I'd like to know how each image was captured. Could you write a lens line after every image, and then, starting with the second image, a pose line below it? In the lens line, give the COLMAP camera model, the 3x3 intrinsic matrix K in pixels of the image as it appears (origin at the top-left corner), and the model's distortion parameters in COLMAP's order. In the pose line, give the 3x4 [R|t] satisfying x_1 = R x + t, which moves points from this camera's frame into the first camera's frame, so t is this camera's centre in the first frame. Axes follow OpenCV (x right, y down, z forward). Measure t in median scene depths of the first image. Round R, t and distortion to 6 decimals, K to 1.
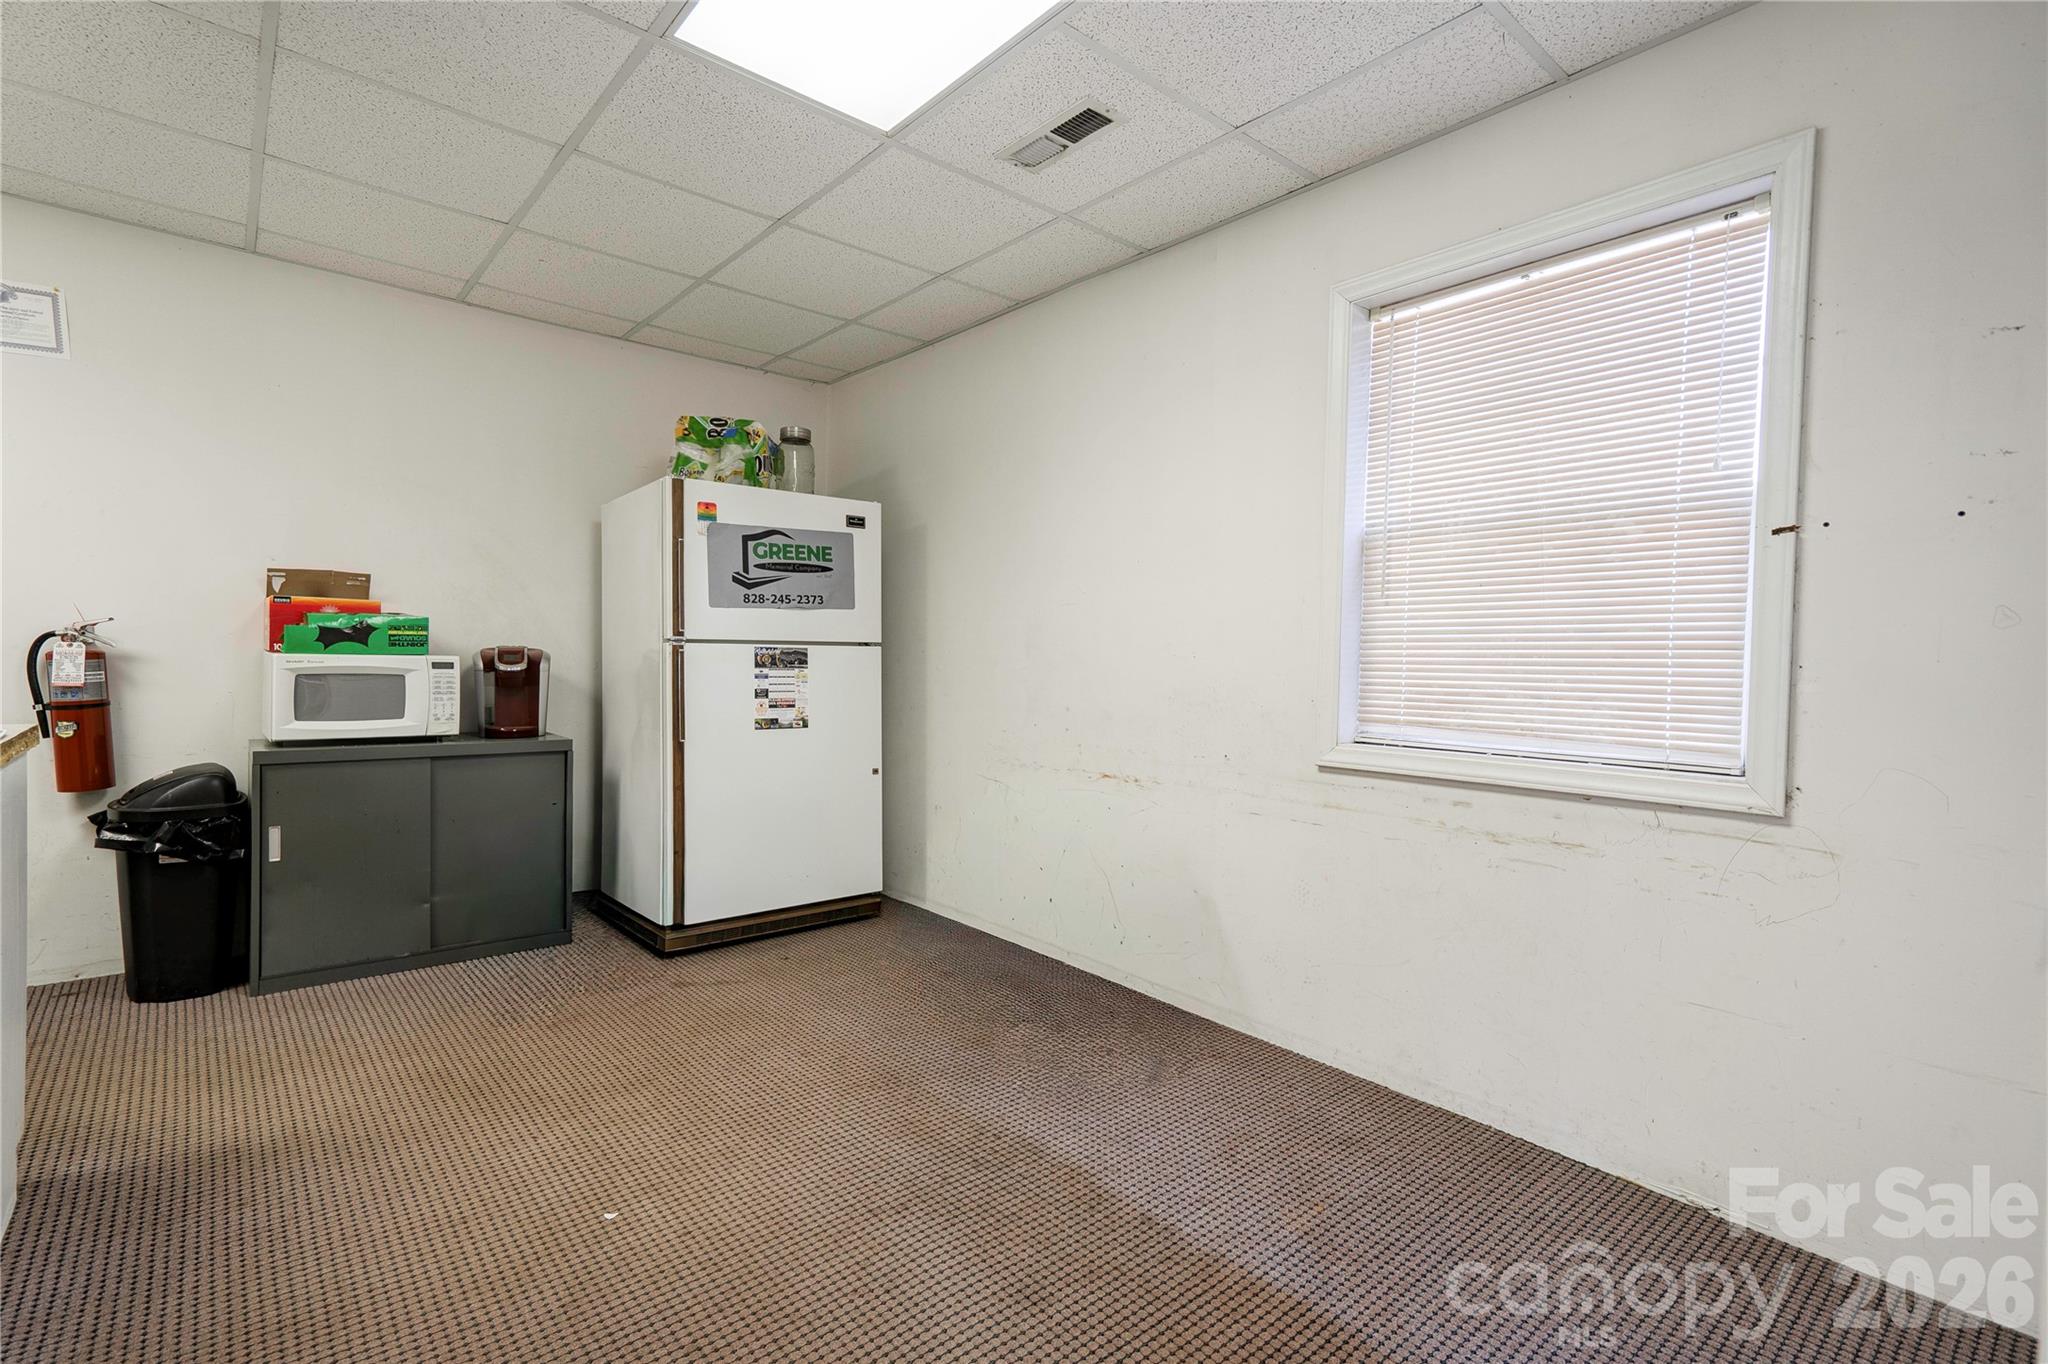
lens RADIAL K [[939.4, 0, 1010.0], [0, 939.4, 685.2], [0, 0, 1]] dist [-0.003150, 0.007412]
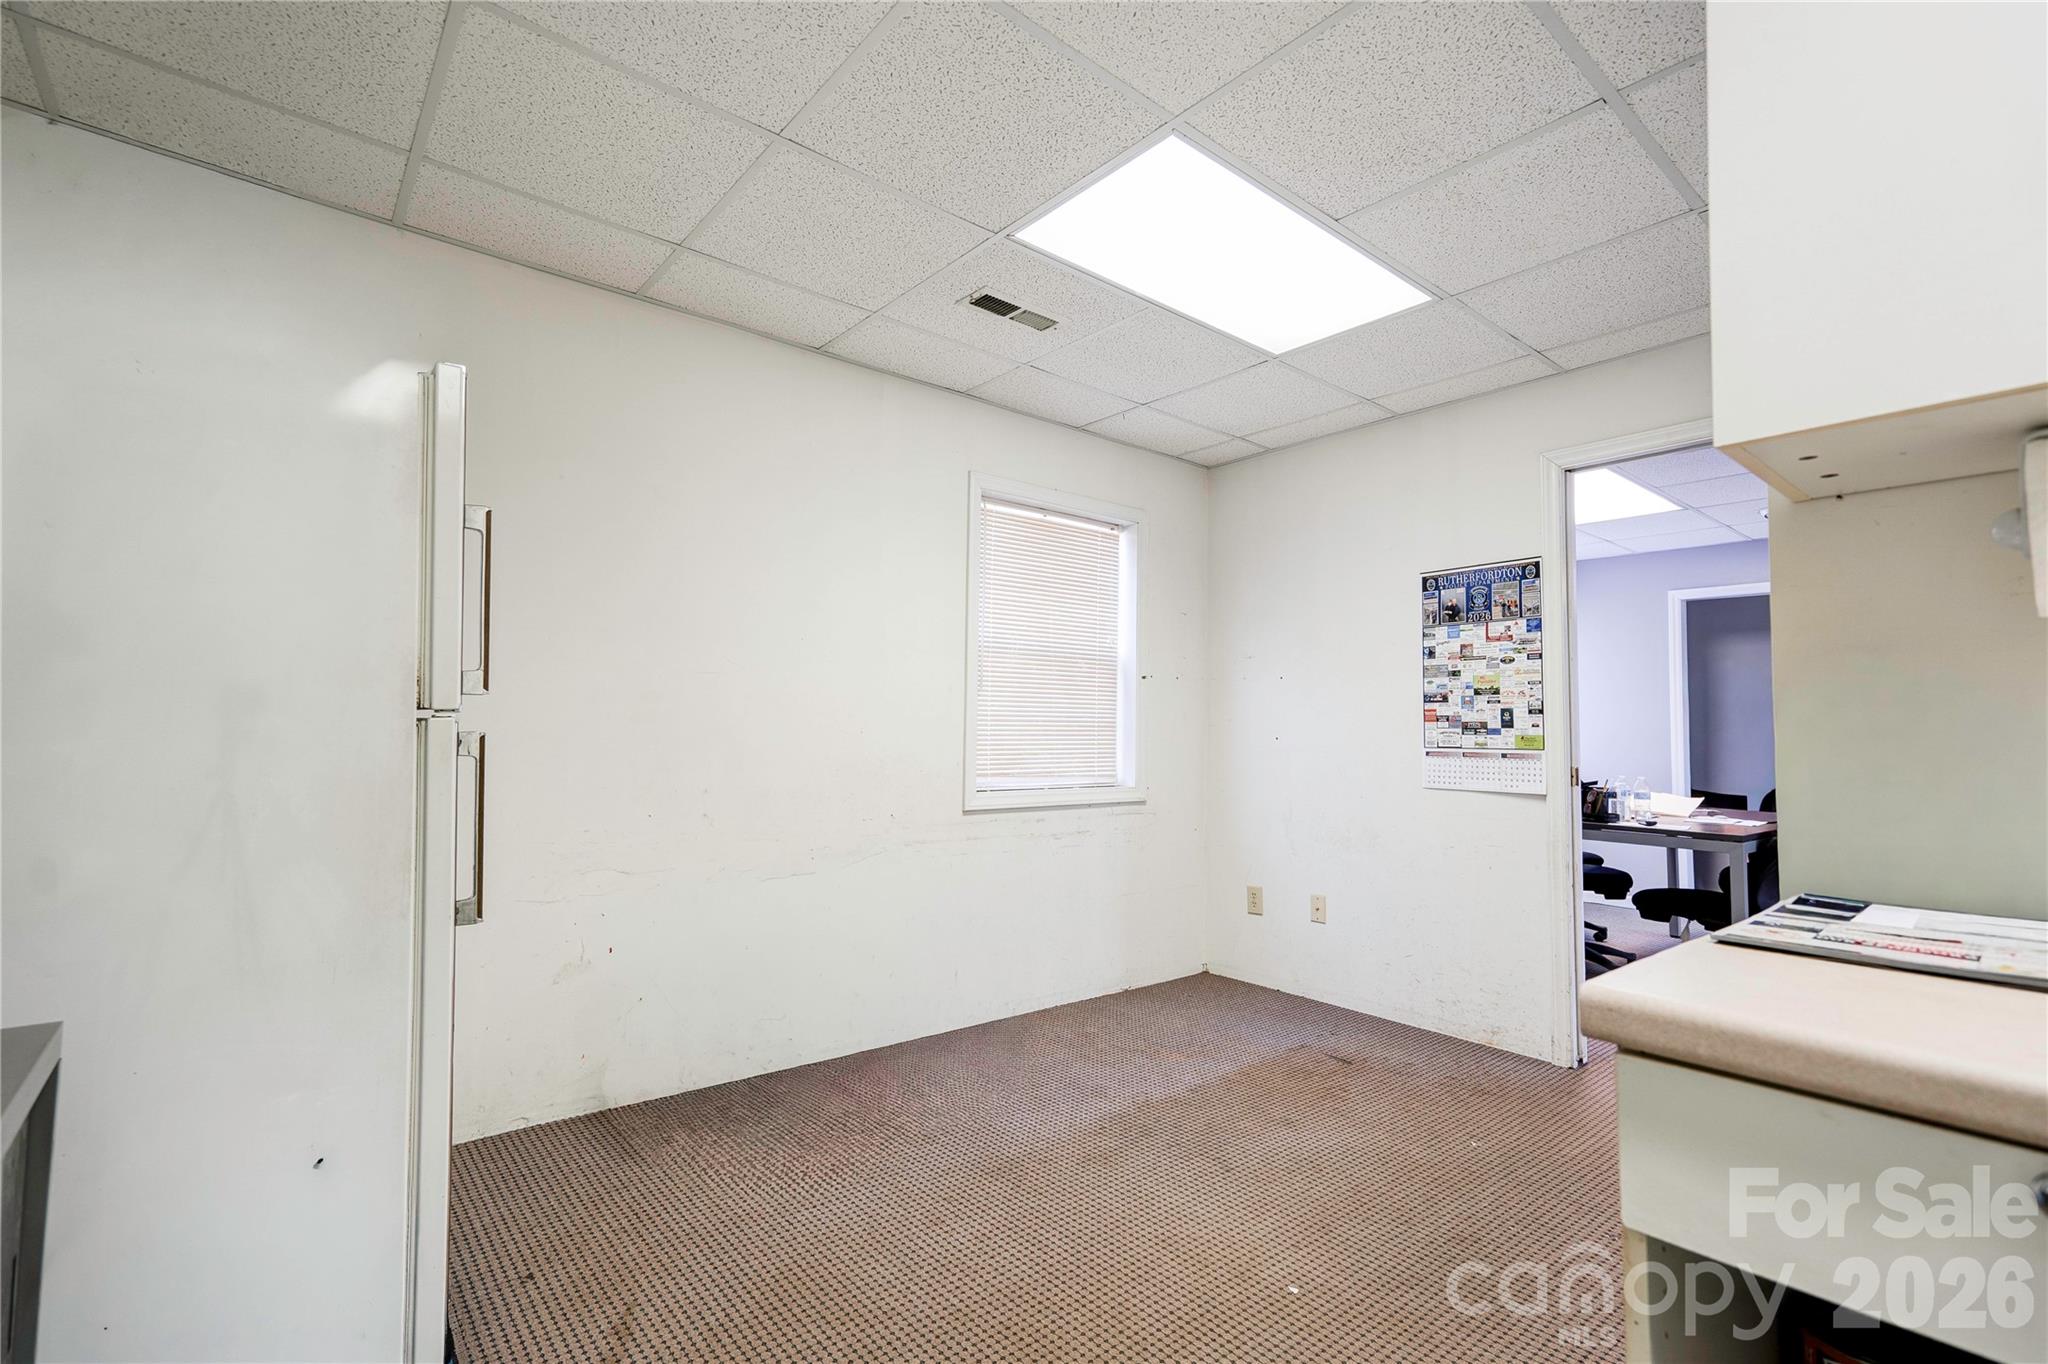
lens RADIAL K [[939.4, 0, 1019.9], [0, 939.4, 683.2], [0, 0, 1]] dist [-0.003150, 0.007412]
pose [[0.007625, 0.040338, 0.999157, -0.806591], [0.022849, 0.998918, -0.040503, -0.033091], [-0.999710, 0.023138, 0.006695, 0.696331]]
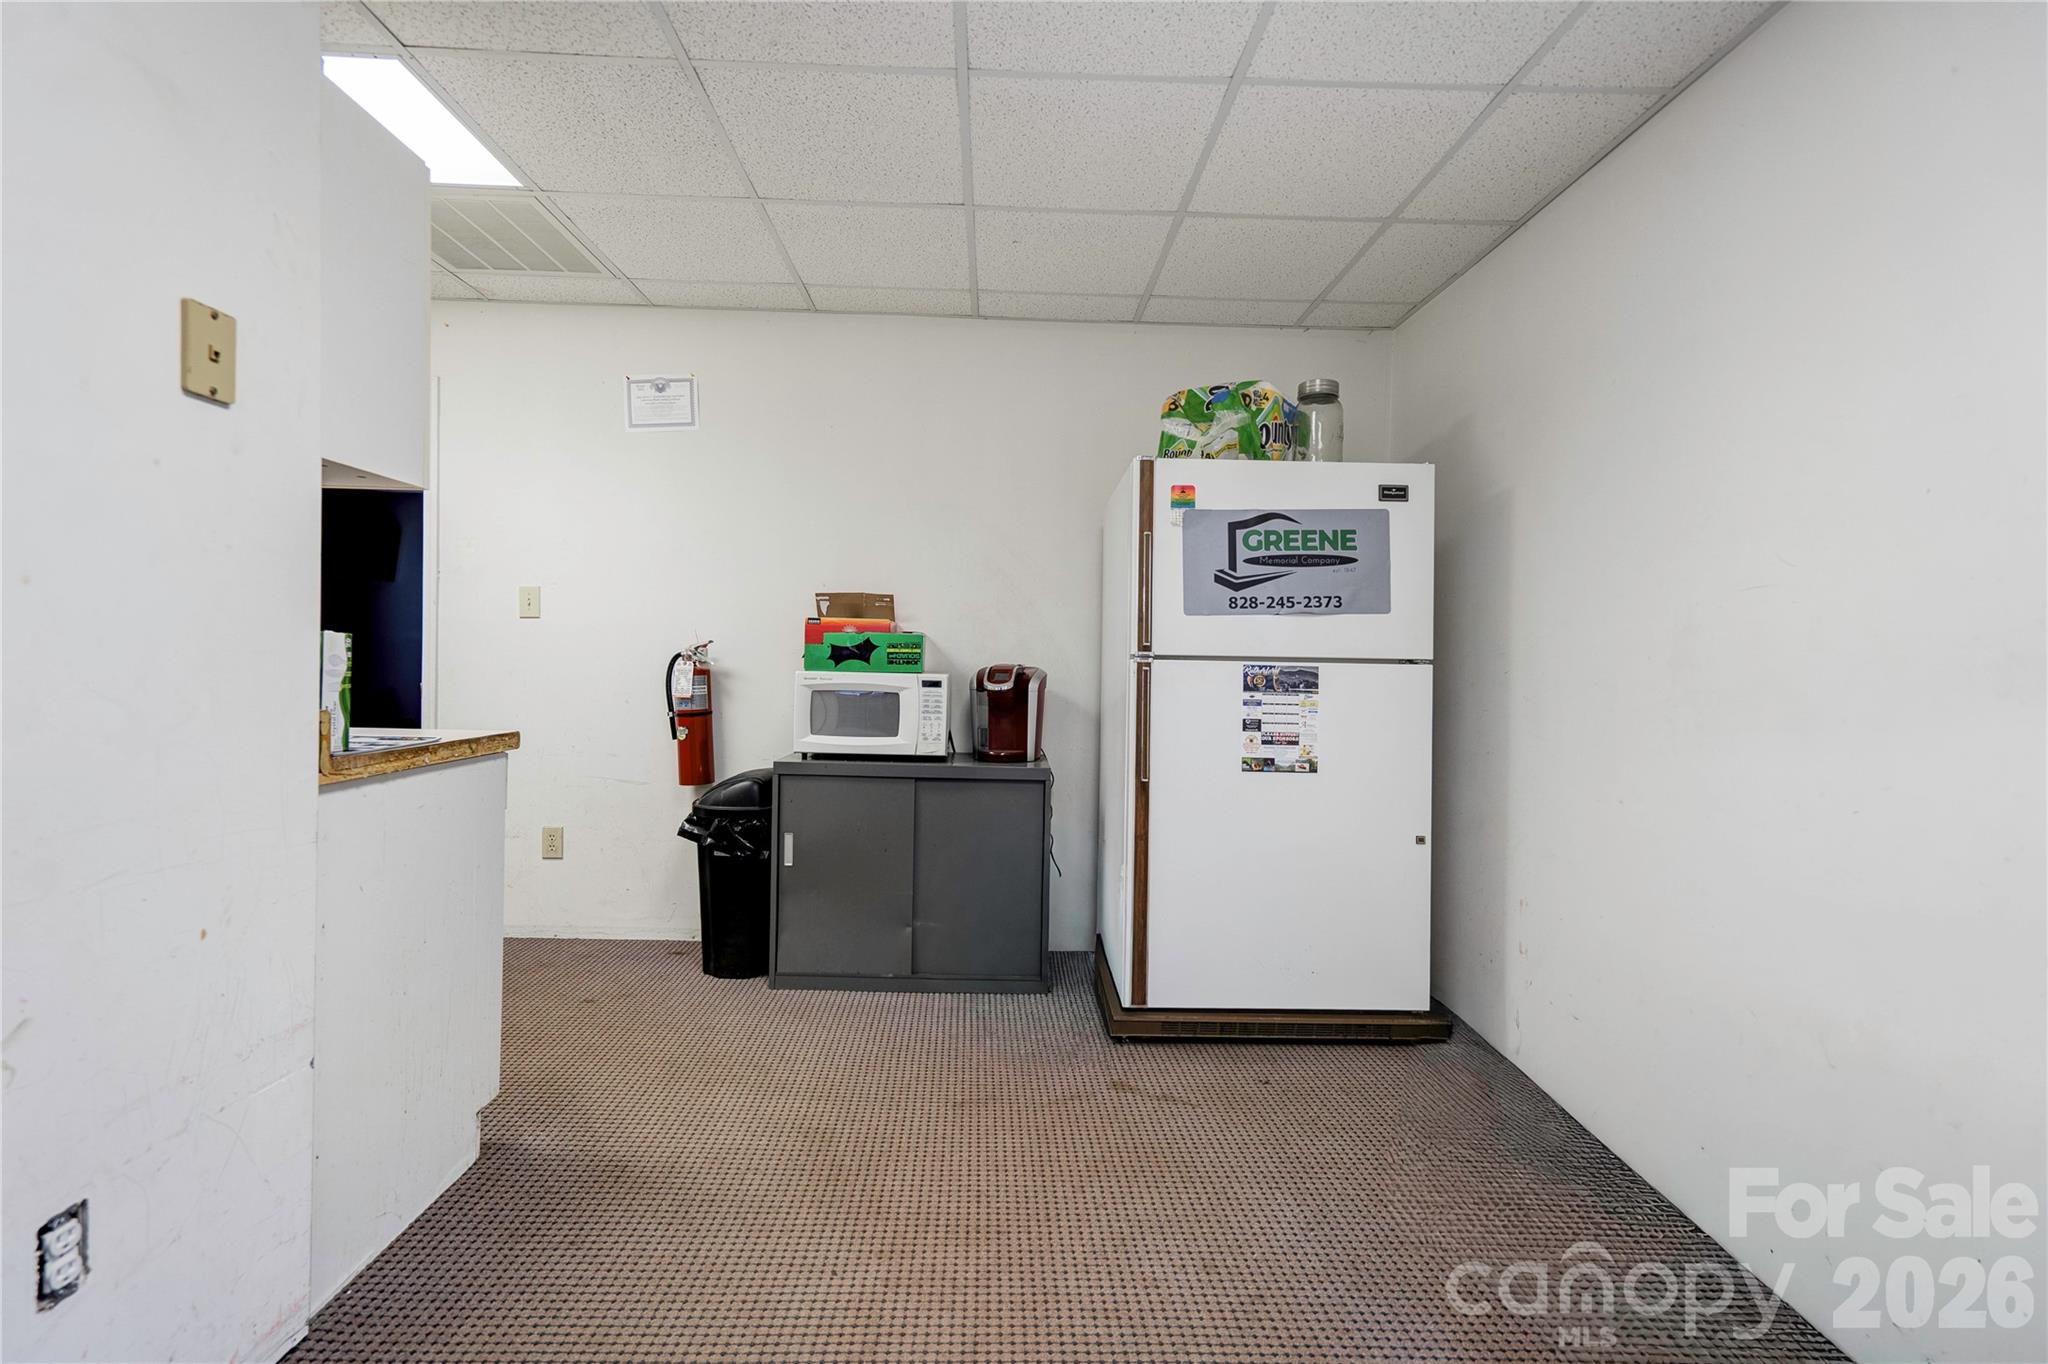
lens RADIAL K [[939.4, 0, 998.3], [0, 939.4, 679.7], [0, 0, 1]] dist [-0.003150, 0.007412]
pose [[0.776853, 0.008479, -0.629624, 0.063044], [-0.027677, 0.999403, -0.020690, -0.006951], [0.629073, 0.033499, 0.776624, 0.277949]]
